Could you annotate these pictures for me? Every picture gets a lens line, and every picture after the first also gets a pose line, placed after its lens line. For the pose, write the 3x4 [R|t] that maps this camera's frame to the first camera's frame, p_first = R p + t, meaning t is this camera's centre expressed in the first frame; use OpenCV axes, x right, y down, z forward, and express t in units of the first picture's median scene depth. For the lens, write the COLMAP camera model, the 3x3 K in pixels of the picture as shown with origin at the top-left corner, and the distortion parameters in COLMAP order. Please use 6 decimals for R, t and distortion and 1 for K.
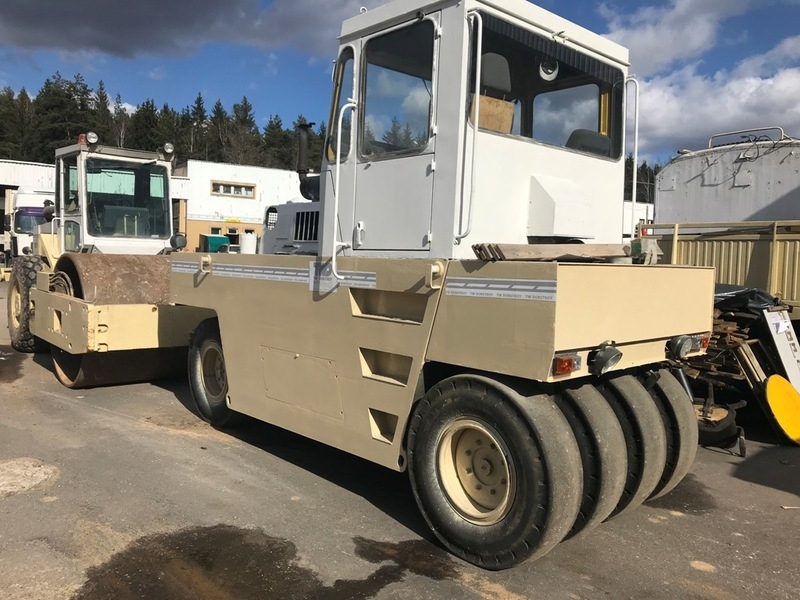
lens RADIAL K [[650.4, 0, 401.4], [0, 650.4, 297.3], [0, 0, 1]] dist [-0.002077, 0.037782]
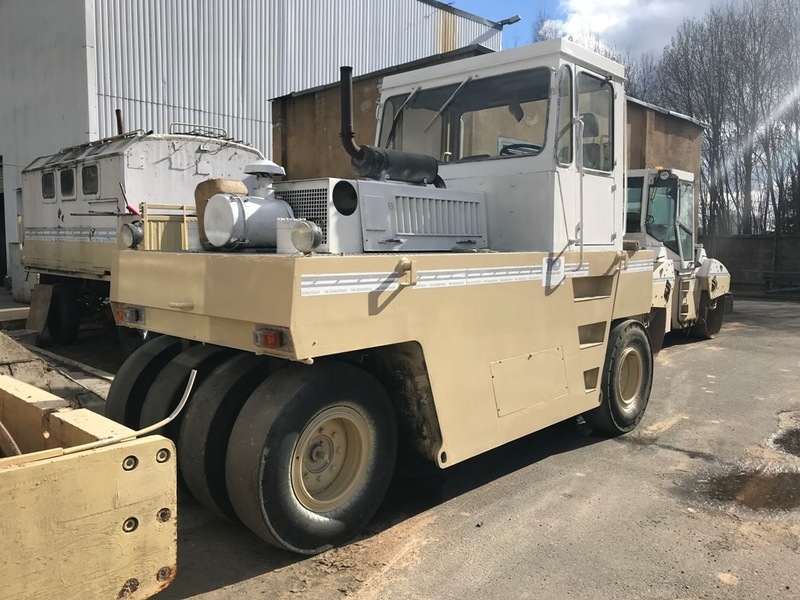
lens RADIAL K [[650.4, 0, 396.7], [0, 650.4, 302.0], [0, 0, 1]] dist [-0.002077, 0.037782]
pose [[-0.067160, -0.120250, 0.990469, -0.548701], [0.053839, 0.990828, 0.123944, -0.060264], [-0.996289, 0.061650, -0.060070, 0.623916]]
